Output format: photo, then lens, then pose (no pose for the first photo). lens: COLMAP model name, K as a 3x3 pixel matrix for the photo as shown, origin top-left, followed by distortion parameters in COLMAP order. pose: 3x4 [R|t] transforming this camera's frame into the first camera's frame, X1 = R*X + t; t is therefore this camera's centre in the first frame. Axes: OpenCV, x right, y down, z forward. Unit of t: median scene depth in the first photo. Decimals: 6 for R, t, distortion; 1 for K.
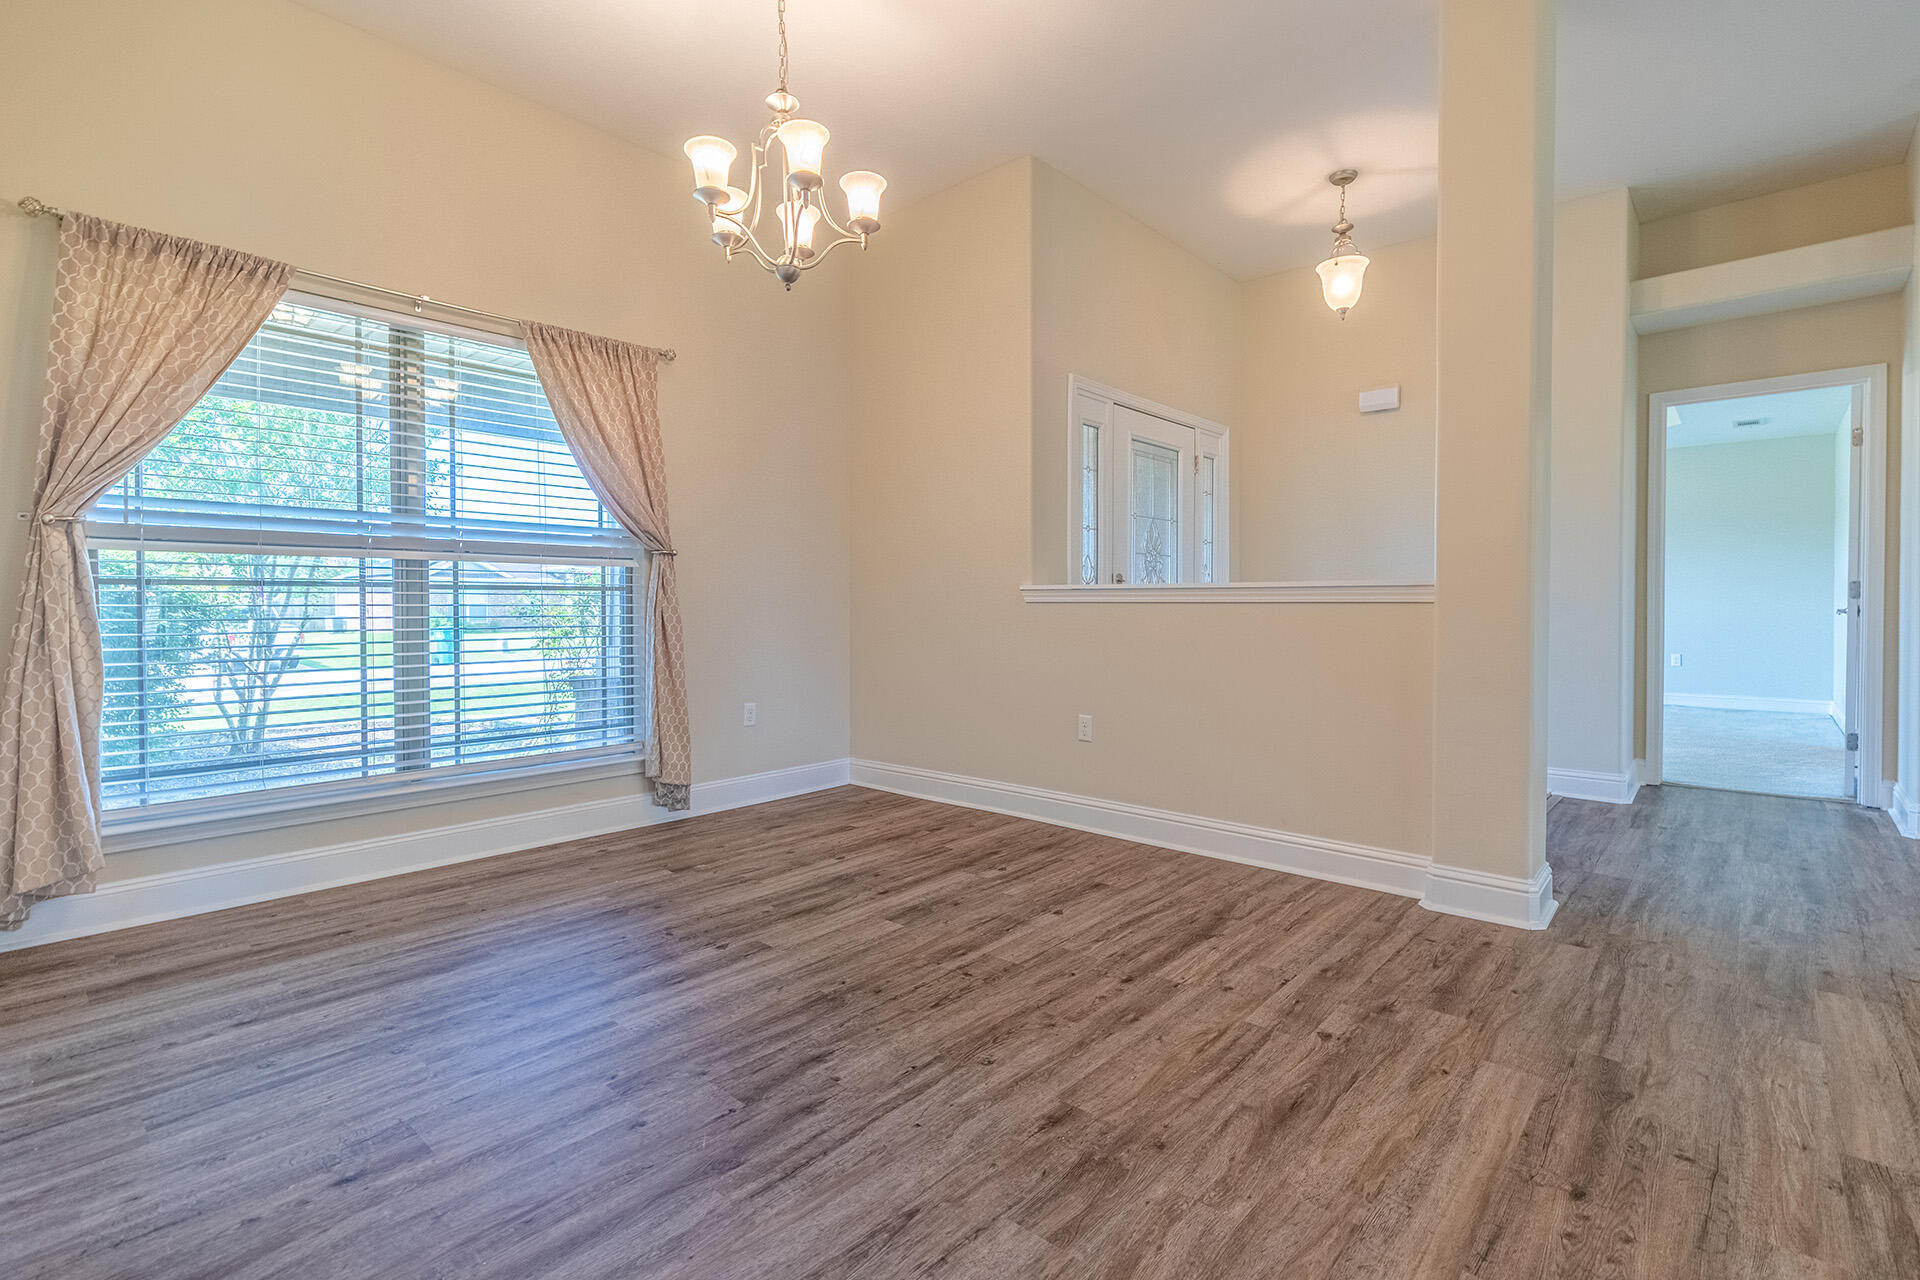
lens RADIAL K [[889.7, 0, 954.9], [0, 889.7, 607.1], [0, 0, 1]] dist [0.005567, -0.000618]
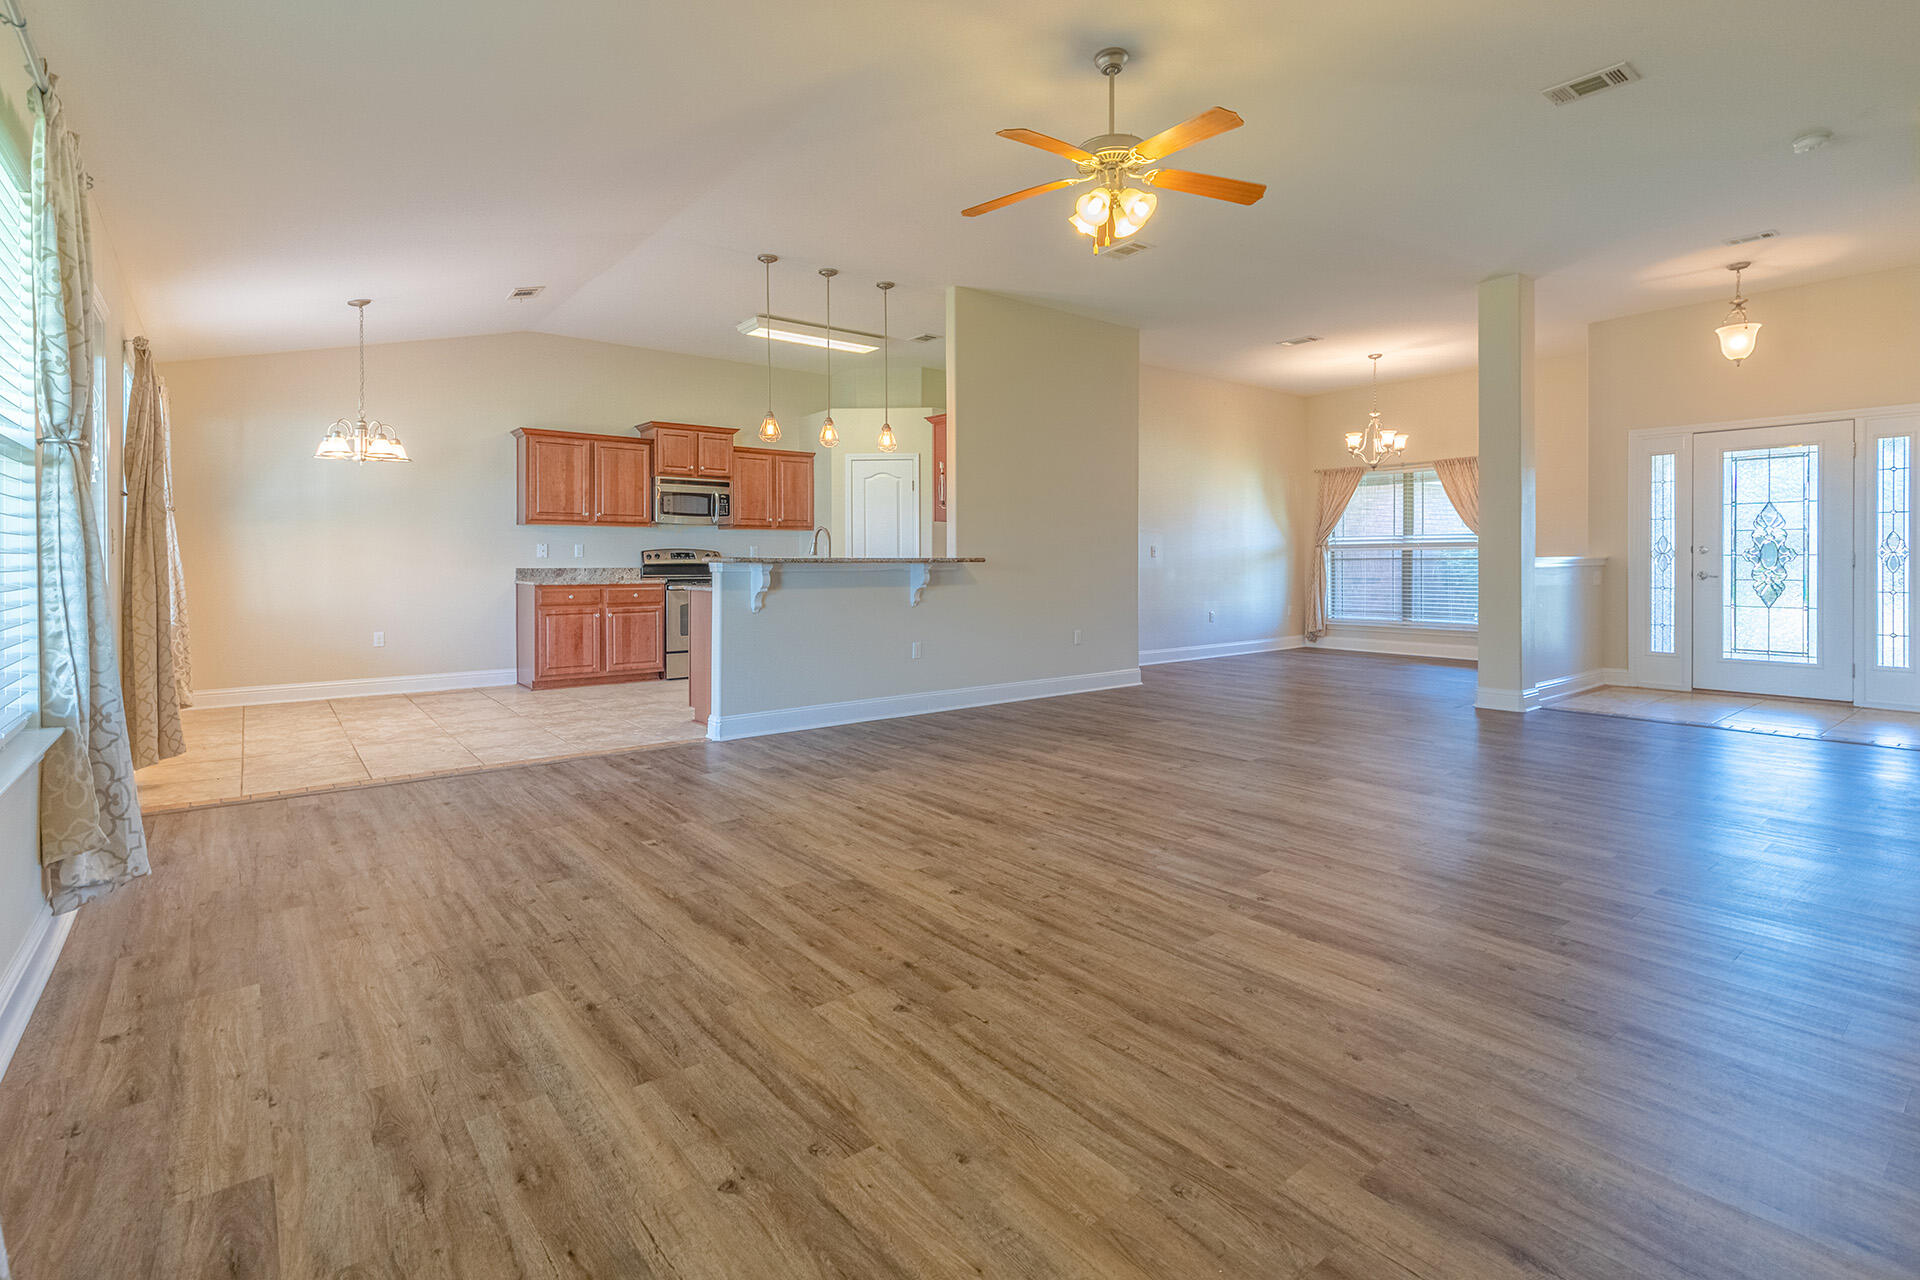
lens RADIAL K [[906.0, 0, 965.7], [0, 906.0, 566.1], [0, 0, 1]] dist [0.003476, 0.001169]
pose [[-0.153125, 0.006688, -0.988184, 3.261654], [-0.000131, 0.999977, 0.006789, -0.026773], [0.988207, 0.001169, -0.153120, 0.023246]]
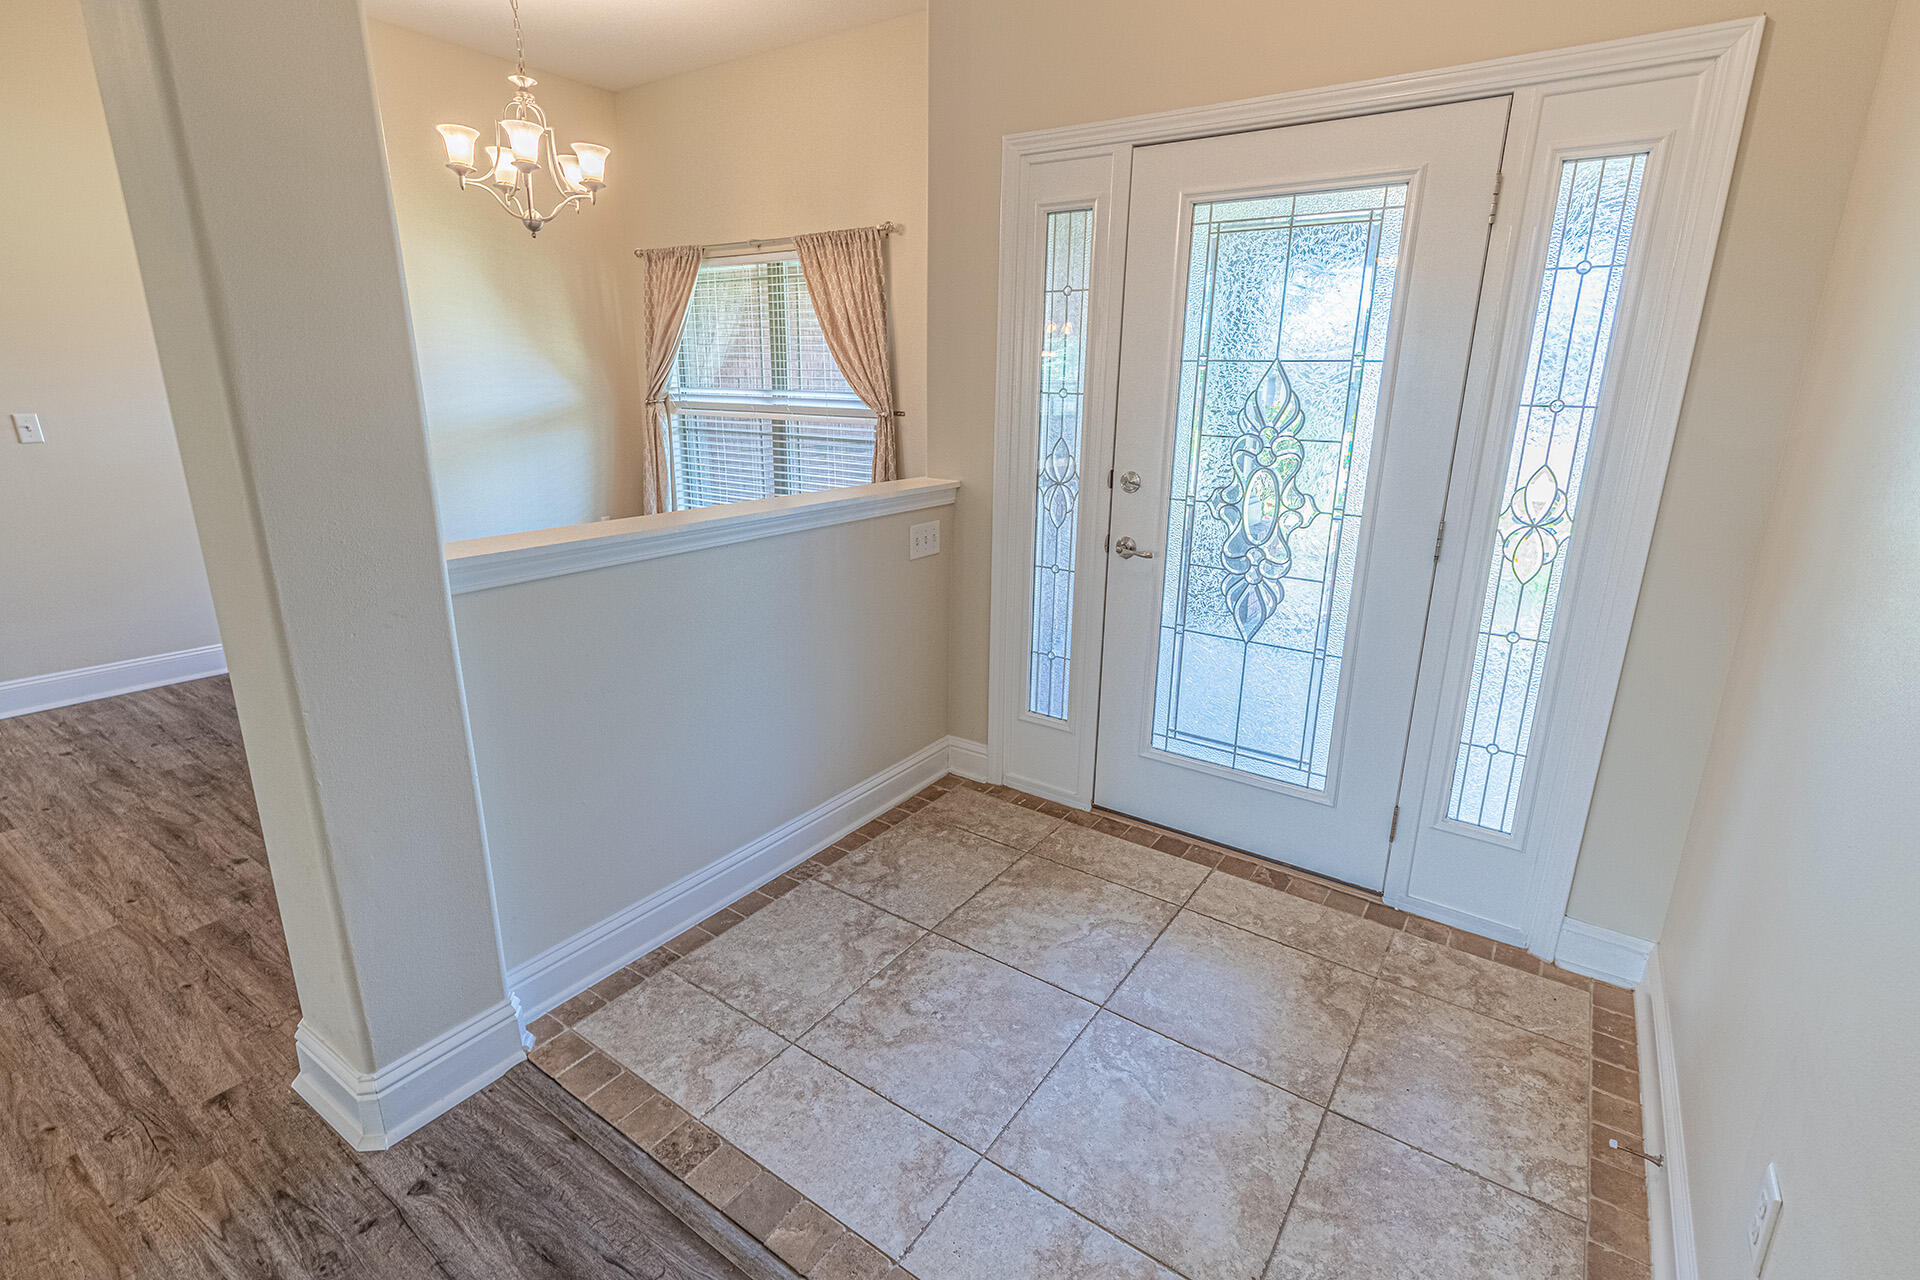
lens RADIAL K [[879.1, 0, 971.0], [0, 879.1, 623.8], [0, 0, 1]] dist [0.008188, -0.001136]
pose [[0.130501, 0.269696, -0.954062, 1.275775], [-0.019826, 0.962809, 0.269456, -0.165377], [0.991250, -0.016249, 0.130995, 1.430322]]
